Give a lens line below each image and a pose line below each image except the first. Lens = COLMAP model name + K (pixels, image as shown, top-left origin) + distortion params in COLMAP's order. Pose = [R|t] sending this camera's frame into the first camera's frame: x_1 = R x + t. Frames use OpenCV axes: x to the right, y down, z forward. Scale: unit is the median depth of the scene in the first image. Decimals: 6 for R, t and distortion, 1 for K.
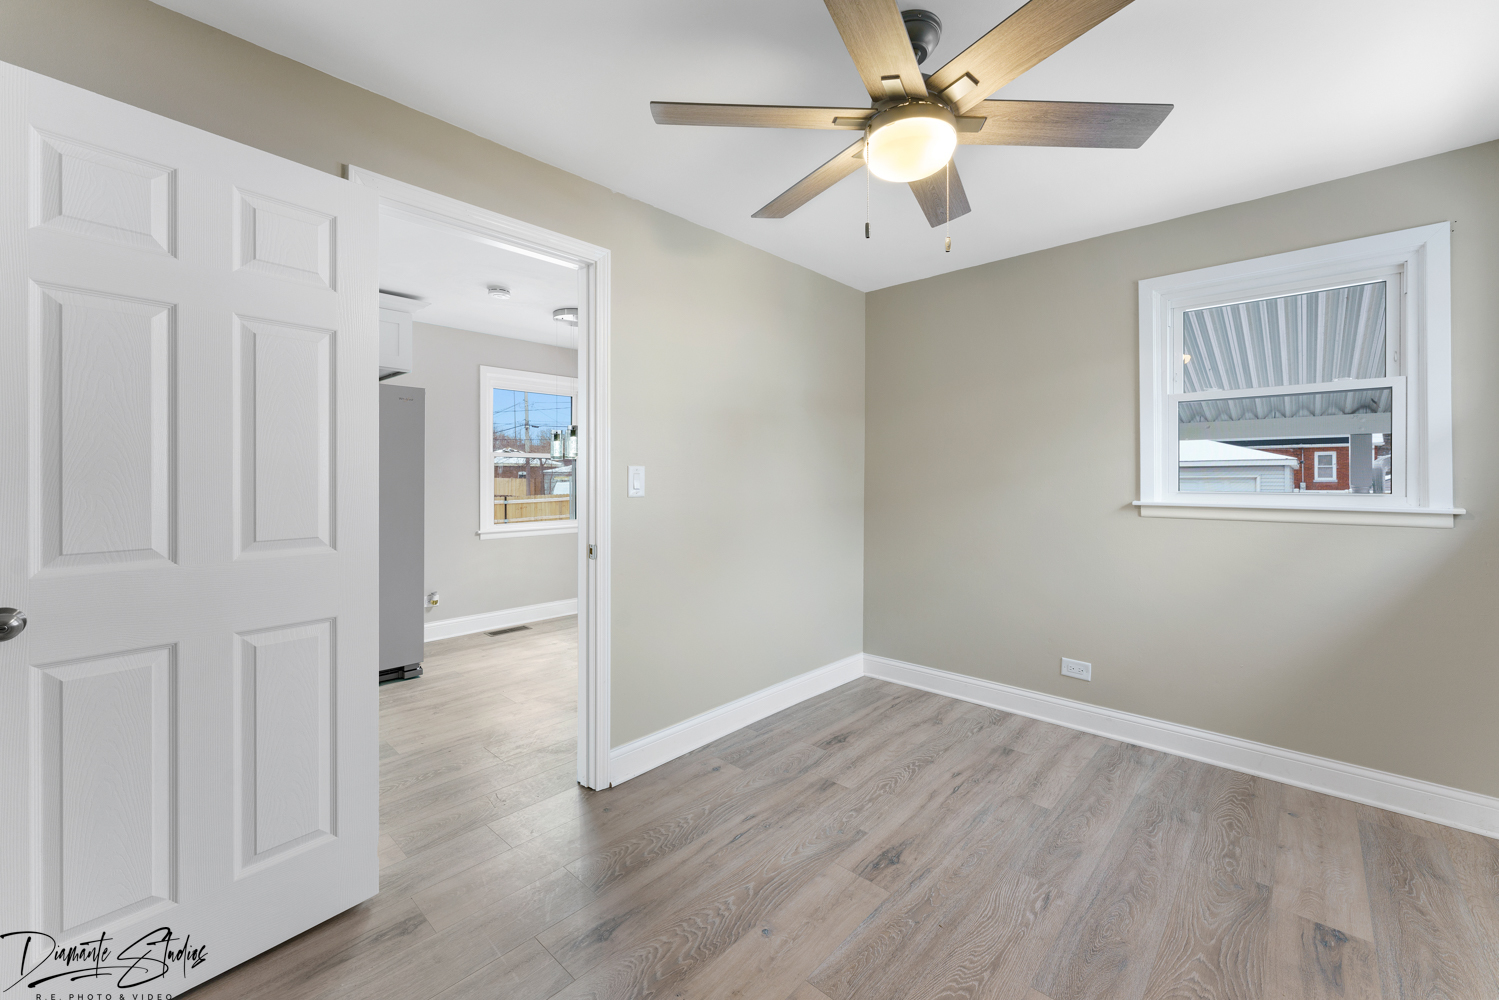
lens RADIAL K [[606.8, 0, 742.6], [0, 606.8, 478.5], [0, 0, 1]] dist [0.000501, 0.000099]
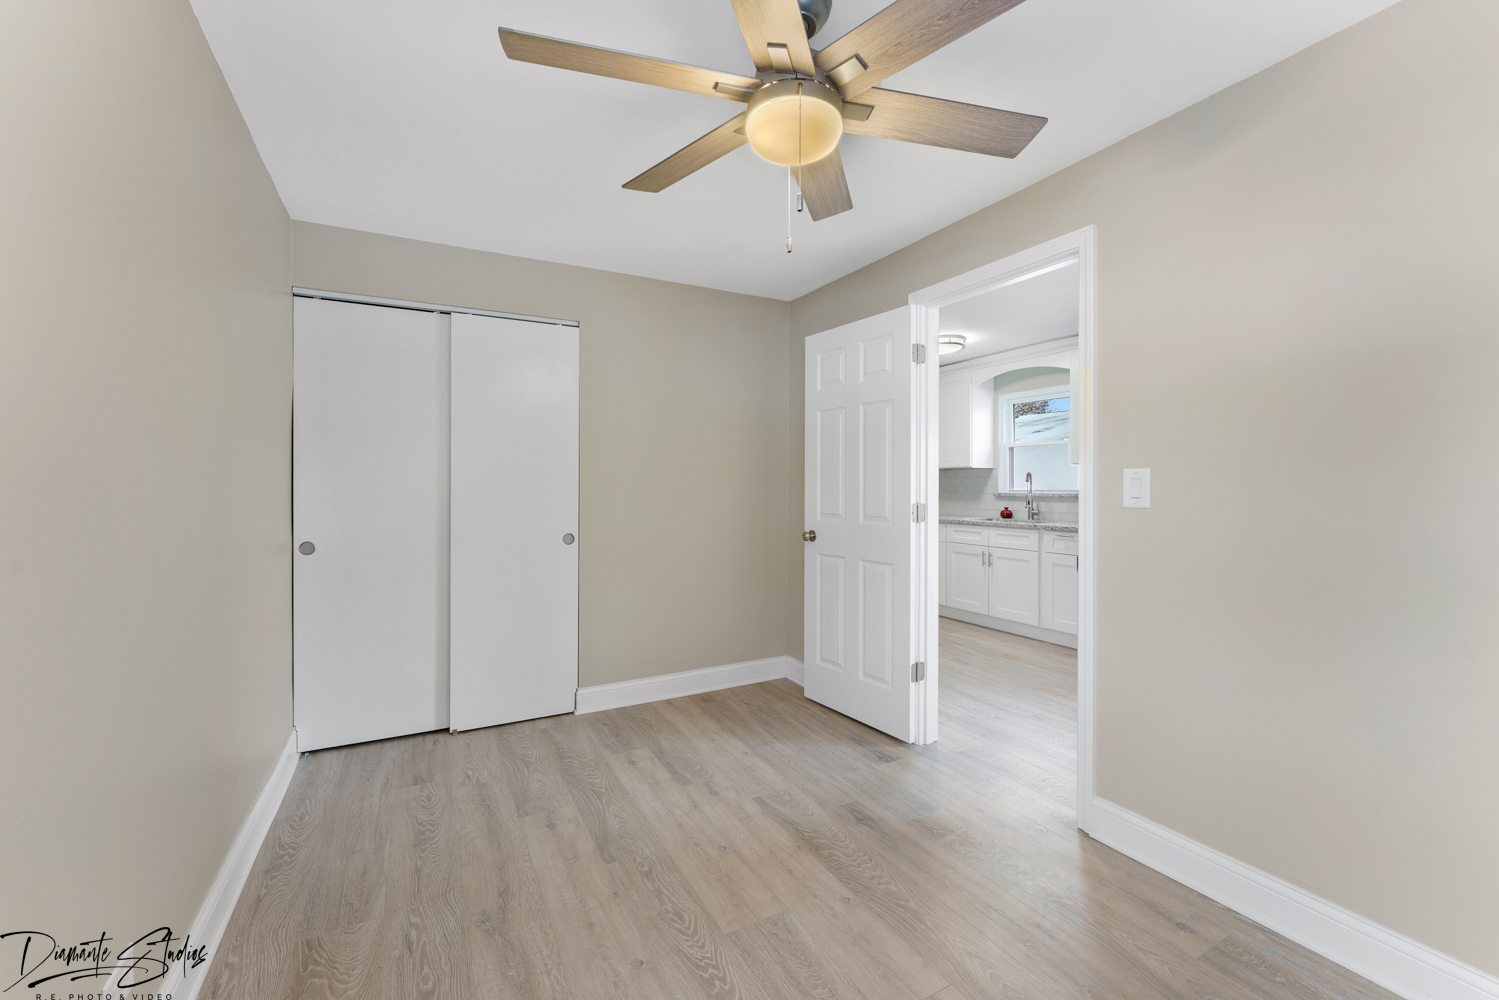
lens RADIAL K [[606.8, 0, 742.6], [0, 606.8, 478.5], [0, 0, 1]] dist [0.000501, 0.000099]
pose [[-0.321181, -0.006595, -0.946995, 1.106963], [0.001234, 0.999972, -0.007382, -0.004272], [0.947017, -0.003540, -0.321164, 1.143329]]
